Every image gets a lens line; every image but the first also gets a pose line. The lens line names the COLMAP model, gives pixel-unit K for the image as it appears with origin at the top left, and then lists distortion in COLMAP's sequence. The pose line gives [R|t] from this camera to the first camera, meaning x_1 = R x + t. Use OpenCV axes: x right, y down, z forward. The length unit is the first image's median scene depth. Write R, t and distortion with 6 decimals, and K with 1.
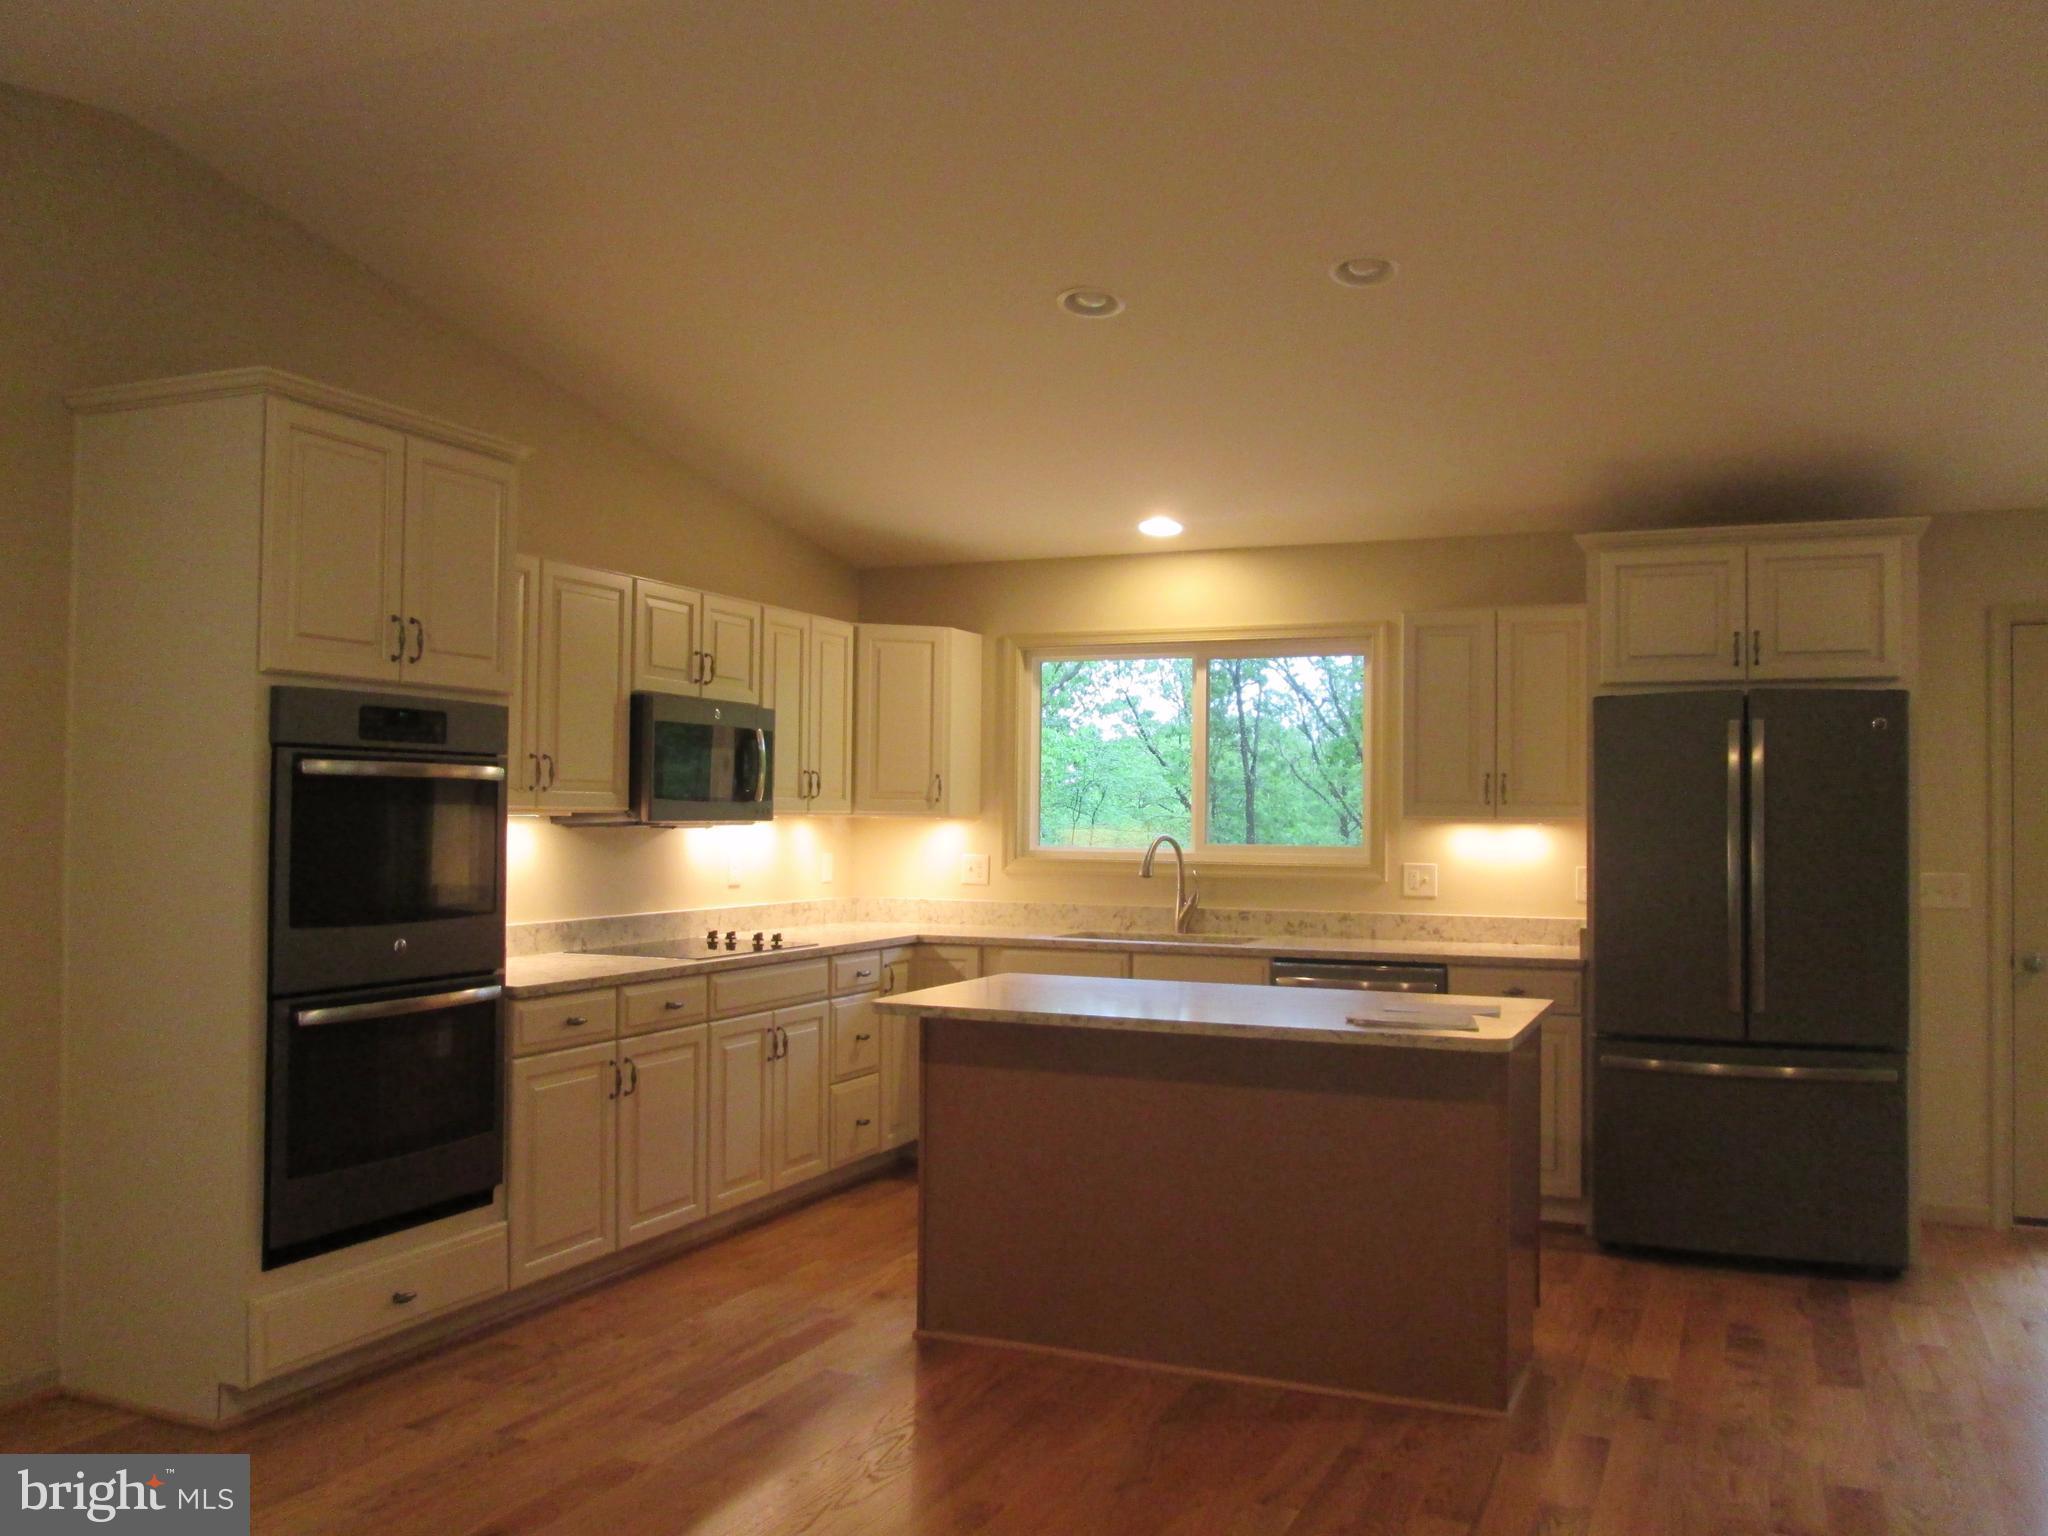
lens RADIAL K [[1687.9, 0, 1024.0], [0, 1687.9, 768.0], [0, 0, 1]] dist [-0.008520, -0.002423]
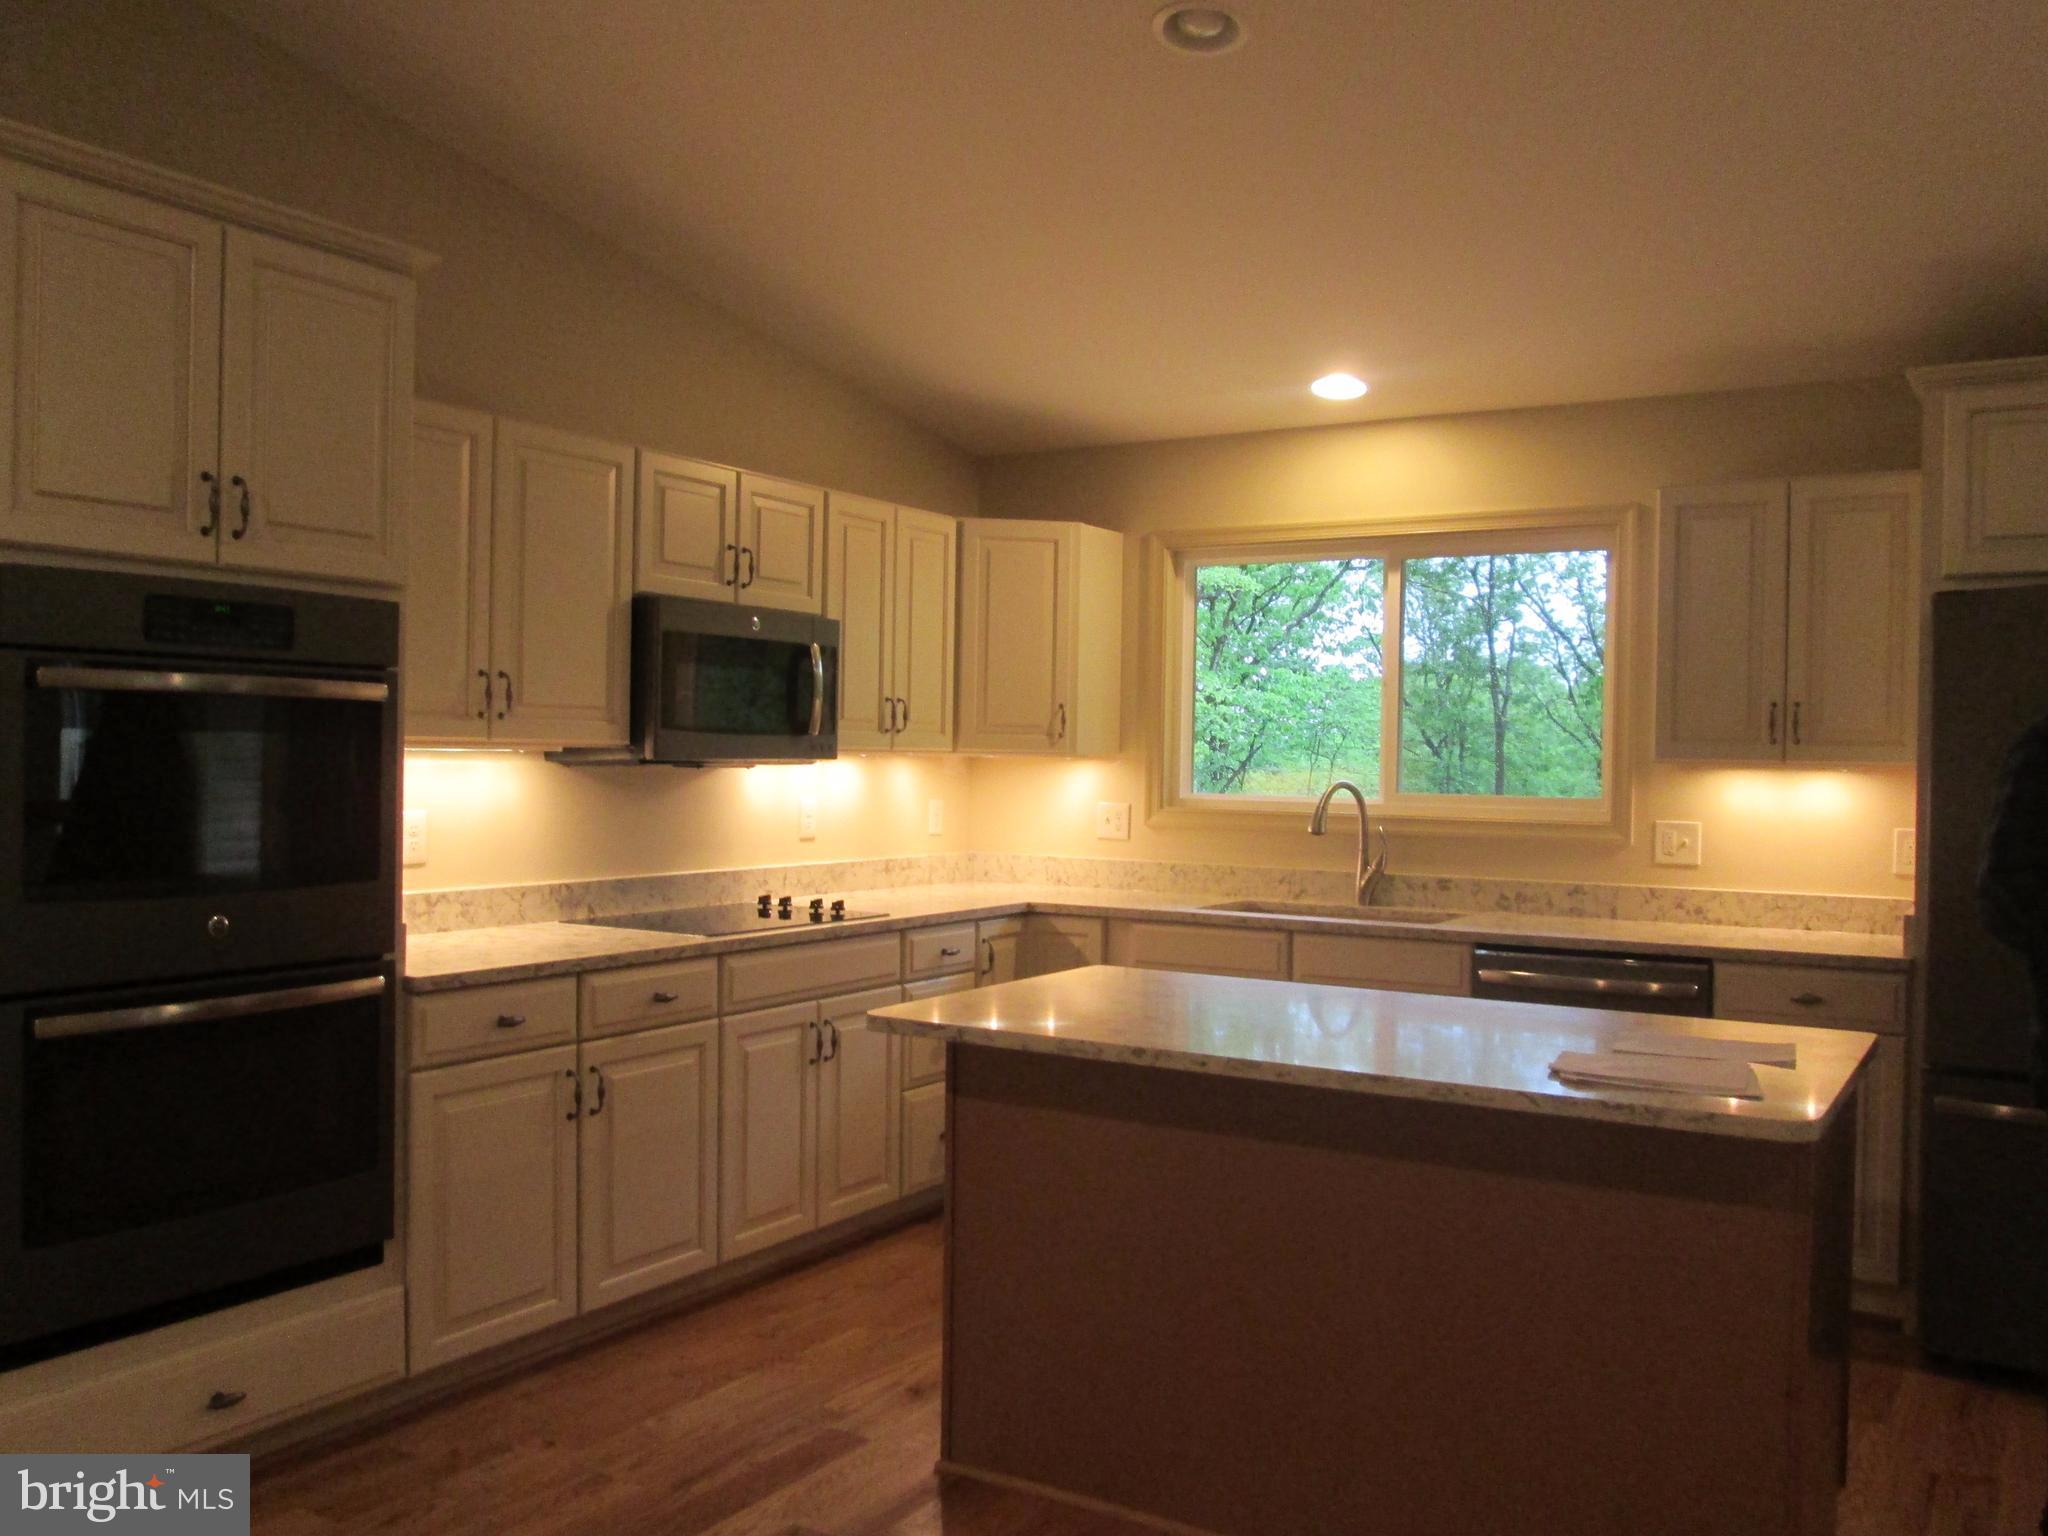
lens RADIAL K [[1710.8, 0, 1024.0], [0, 1710.8, 768.0], [0, 0, 1]] dist [-0.021850, -0.005823]
pose [[0.990233, 0.007604, -0.139214, 0.054704], [-0.002792, 0.999393, 0.034728, 0.007271], [0.139393, -0.034000, 0.989653, 0.219579]]
